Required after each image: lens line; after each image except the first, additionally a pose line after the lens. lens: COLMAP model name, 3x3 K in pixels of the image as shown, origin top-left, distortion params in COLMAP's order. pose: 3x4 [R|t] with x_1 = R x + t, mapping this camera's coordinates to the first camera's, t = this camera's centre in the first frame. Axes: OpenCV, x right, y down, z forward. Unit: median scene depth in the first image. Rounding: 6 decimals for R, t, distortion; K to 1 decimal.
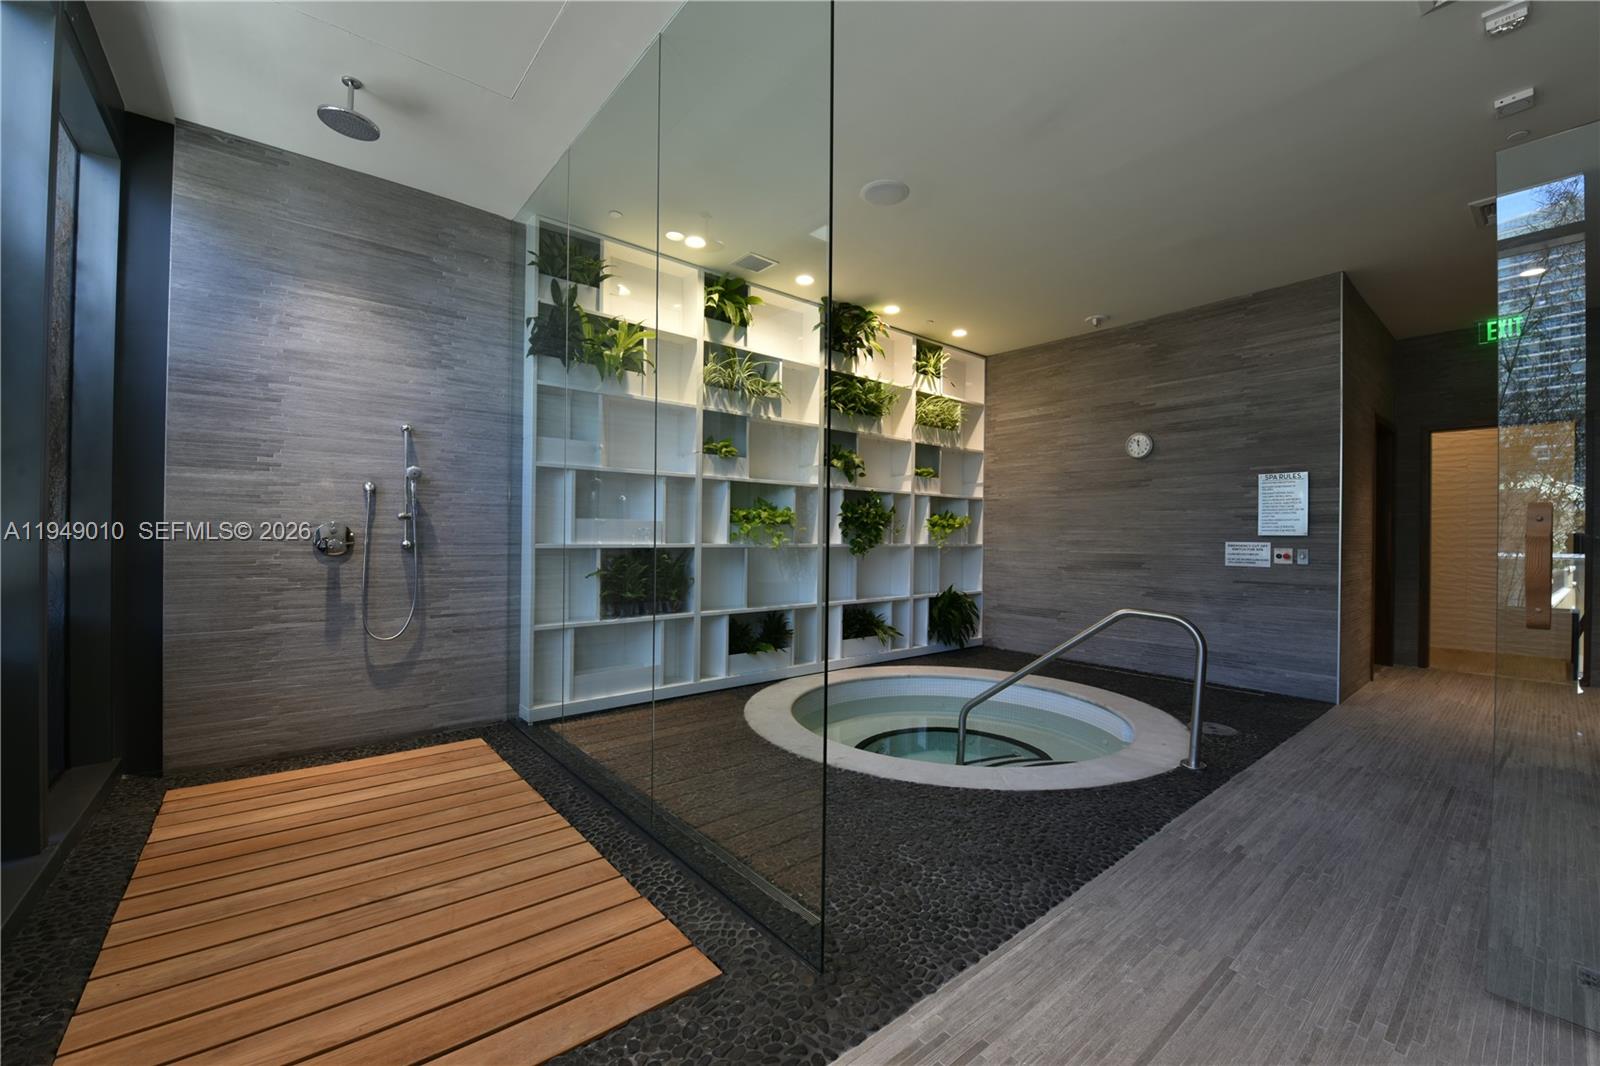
lens RADIAL K [[631.7, 0, 804.9], [0, 631.7, 536.0], [0, 0, 1]] dist [-0.017138, -0.000332]
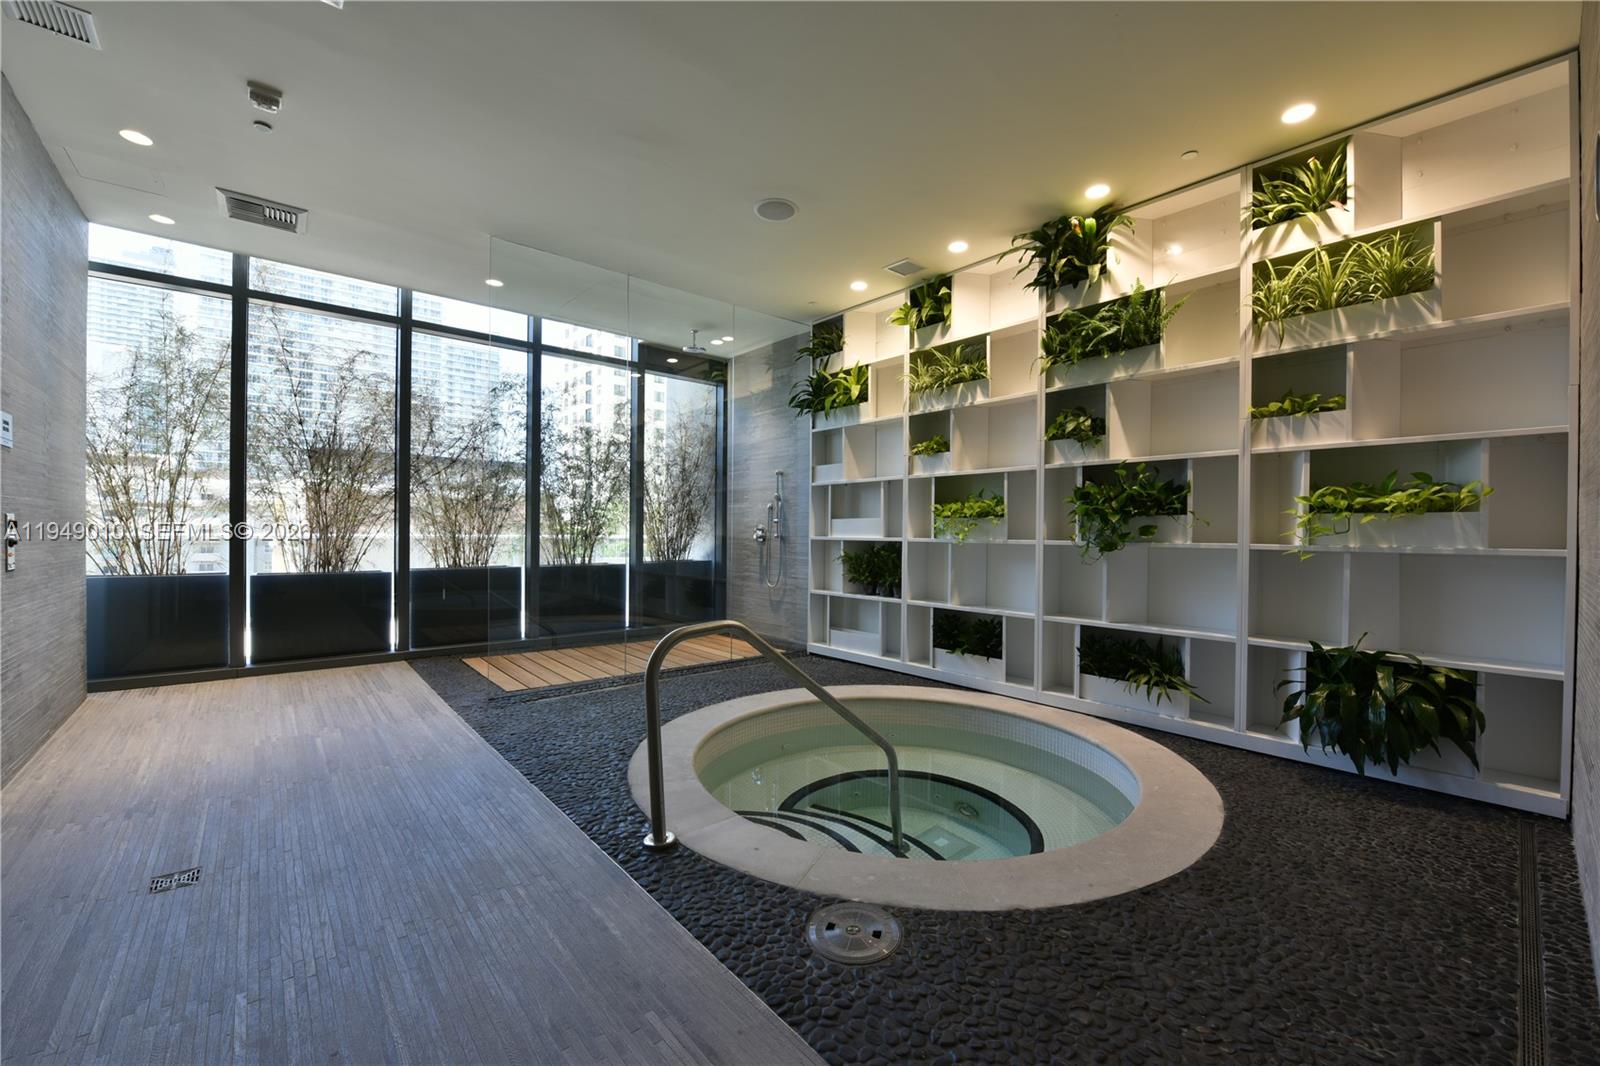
lens RADIAL K [[631.7, 0, 805.5], [0, 631.7, 533.2], [0, 0, 1]] dist [-0.017138, -0.000332]
pose [[0.031059, -0.007666, -0.999488, 0.901133], [-0.005957, 0.999951, -0.007855, 0.012906], [0.999500, 0.006198, 0.031012, 0.762225]]
